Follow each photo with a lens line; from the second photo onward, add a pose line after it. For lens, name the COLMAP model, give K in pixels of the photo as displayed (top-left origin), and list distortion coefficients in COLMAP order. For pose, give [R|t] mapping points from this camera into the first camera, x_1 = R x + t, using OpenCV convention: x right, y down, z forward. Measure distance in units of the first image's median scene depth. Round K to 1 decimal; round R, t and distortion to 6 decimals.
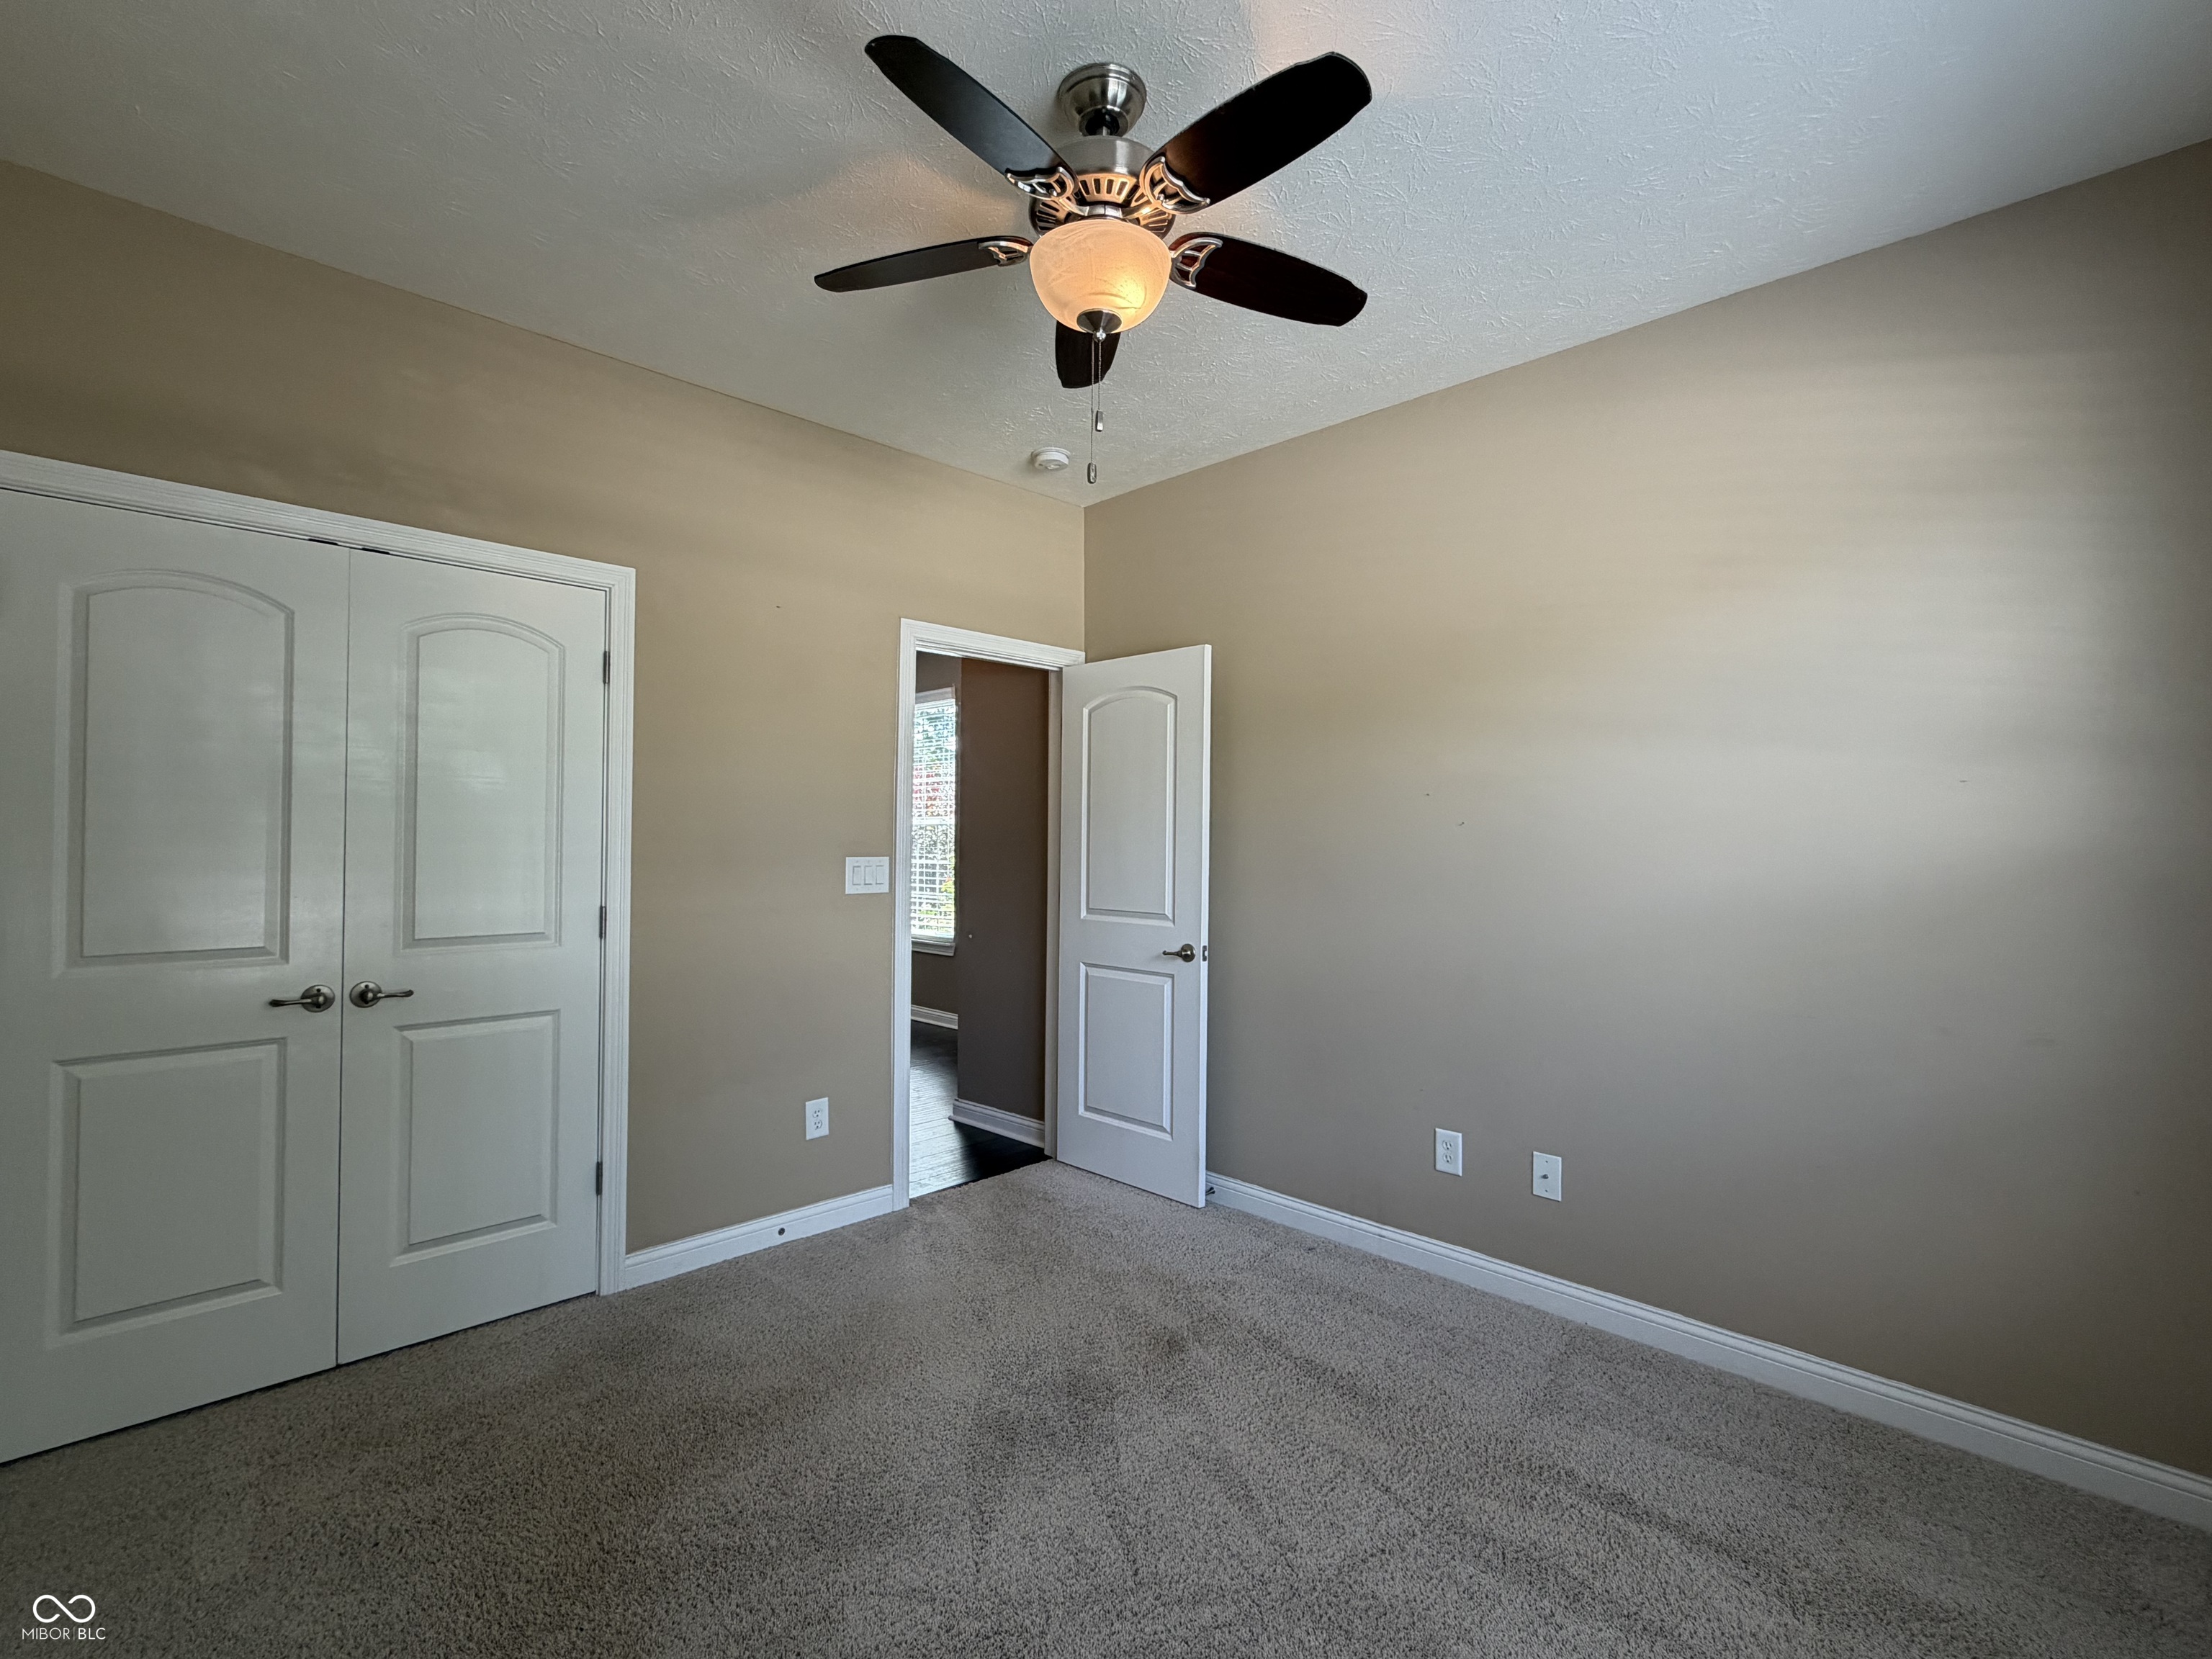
lens RADIAL K [[1023.6, 0, 1105.1], [0, 1023.6, 832.7], [0, 0, 1]] dist [0.000381, 0.001356]
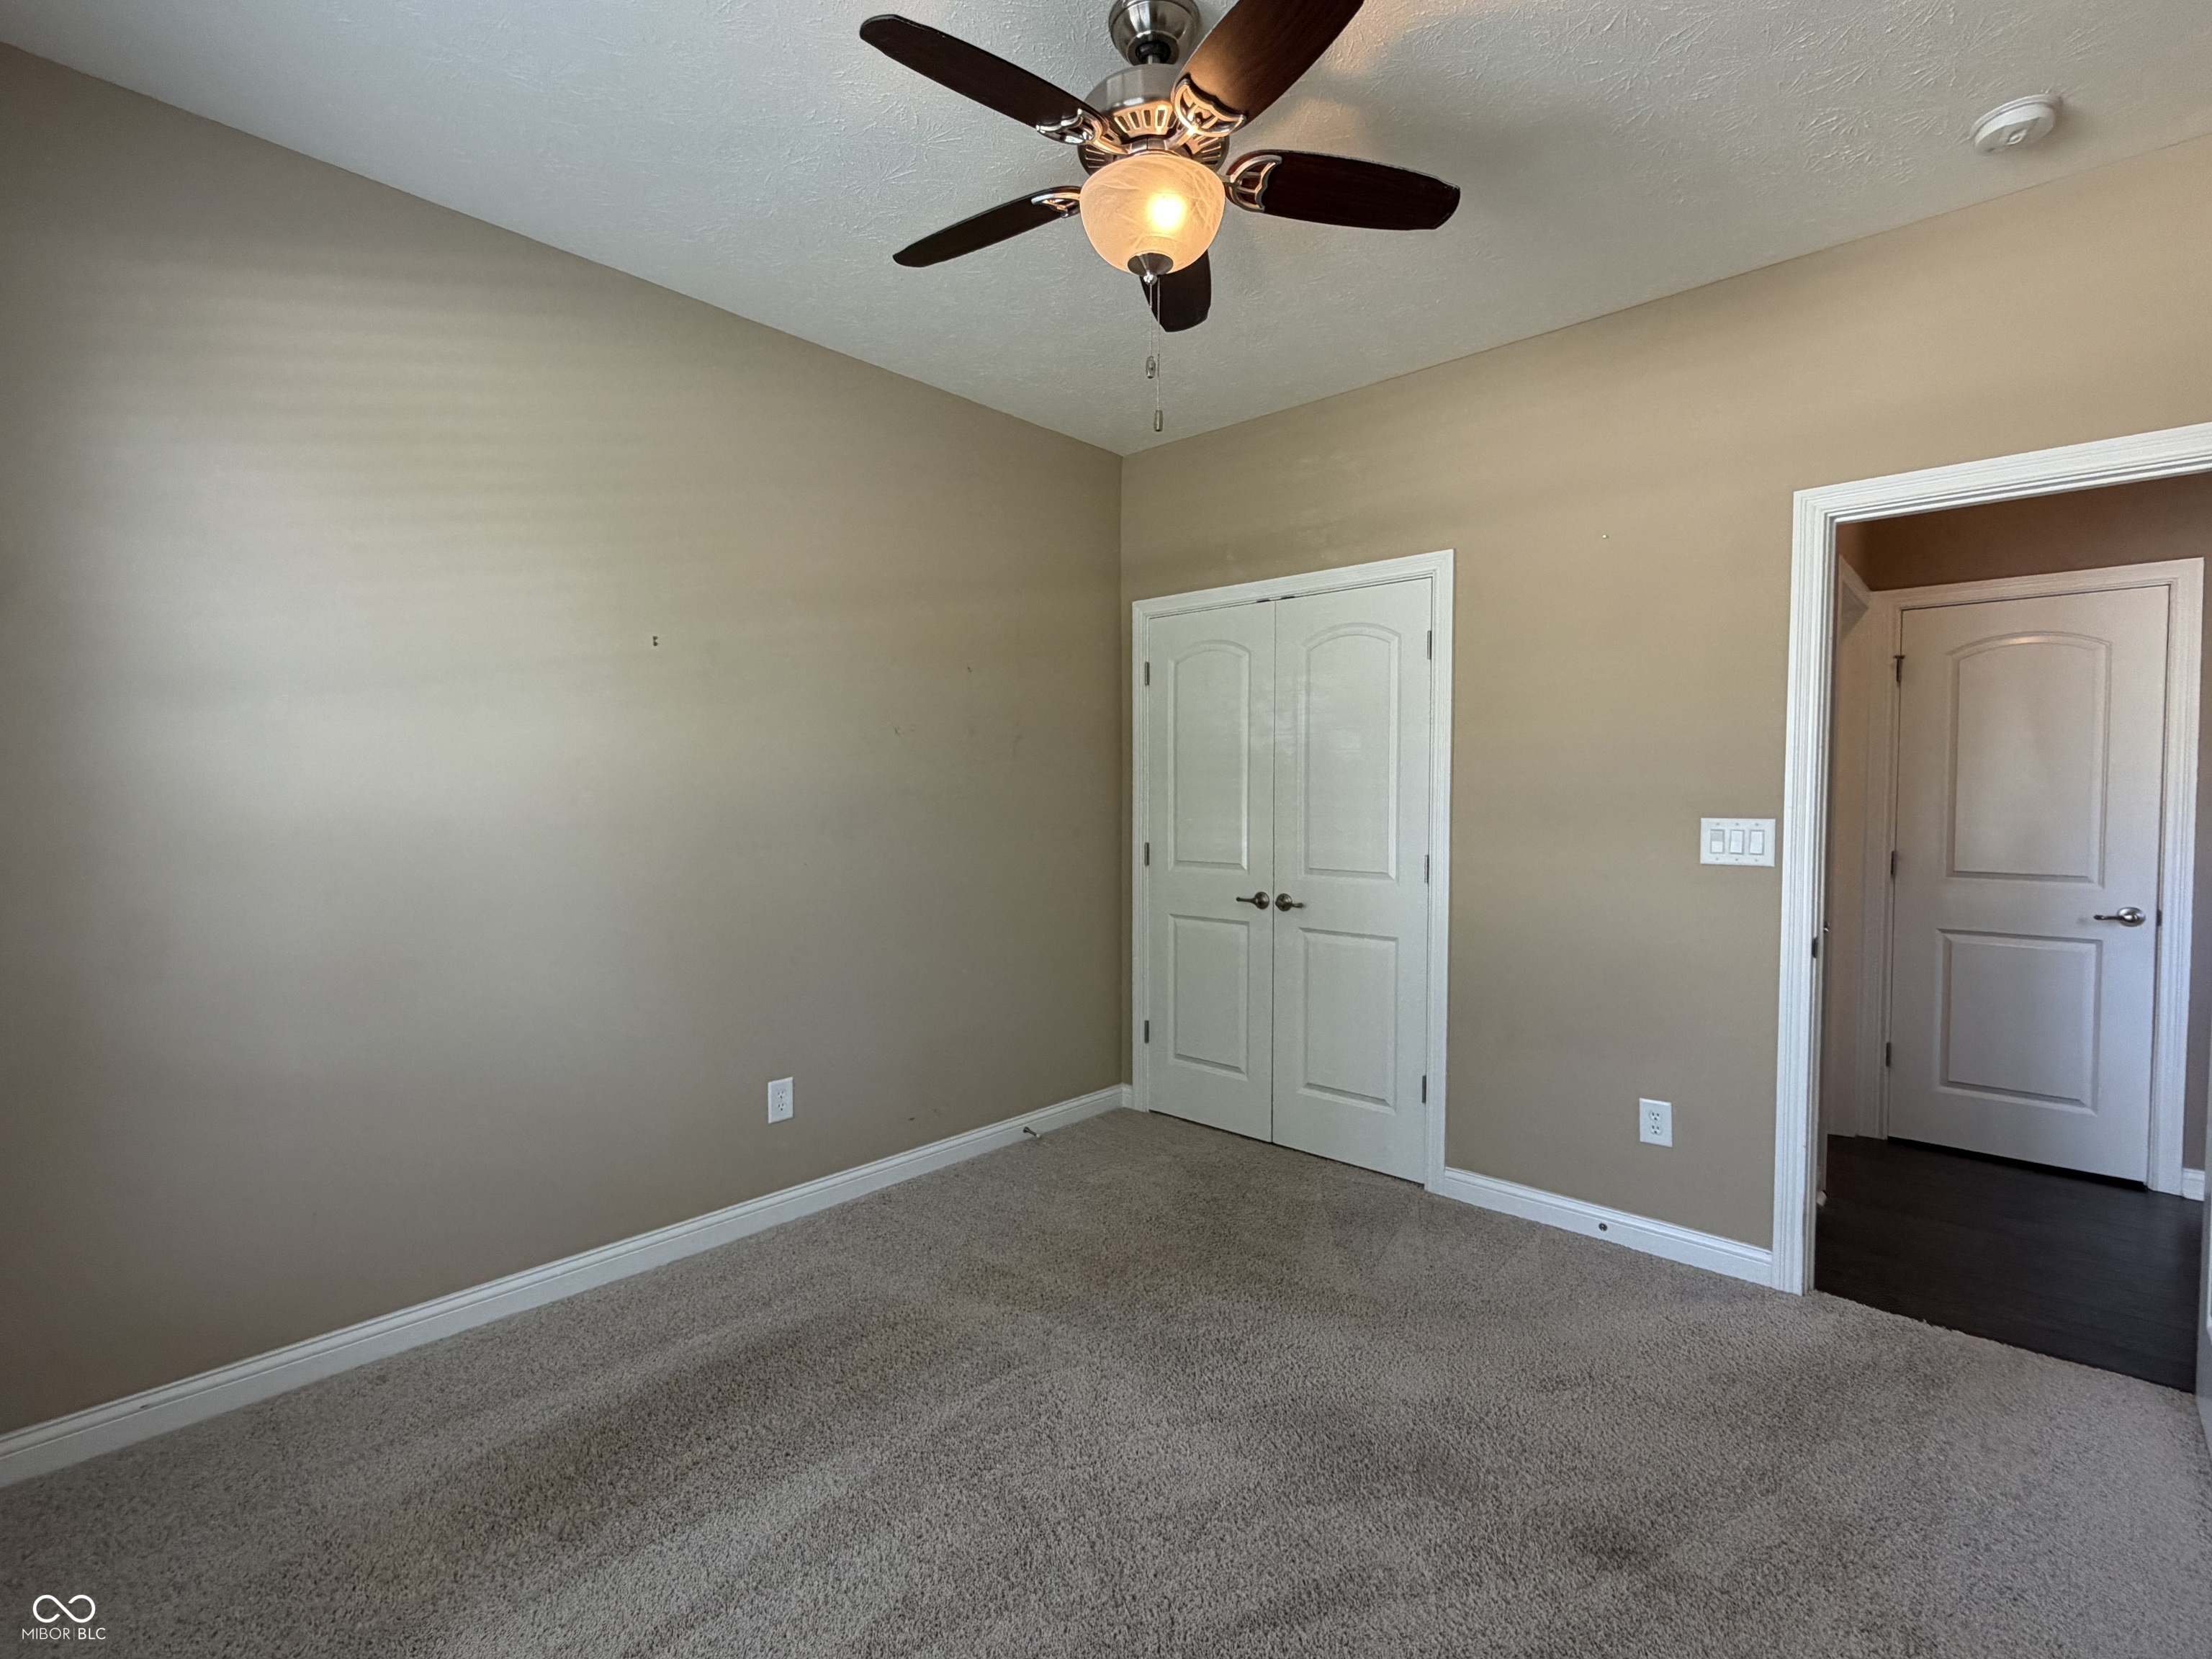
lens RADIAL K [[1023.6, 0, 1102.7], [0, 1023.6, 829.9], [0, 0, 1]] dist [0.000381, 0.001356]
pose [[0.043571, 0.029736, -0.998608, 0.643164], [0.006506, 0.999527, 0.030048, 0.007073], [0.999029, -0.007806, 0.043357, 0.591732]]
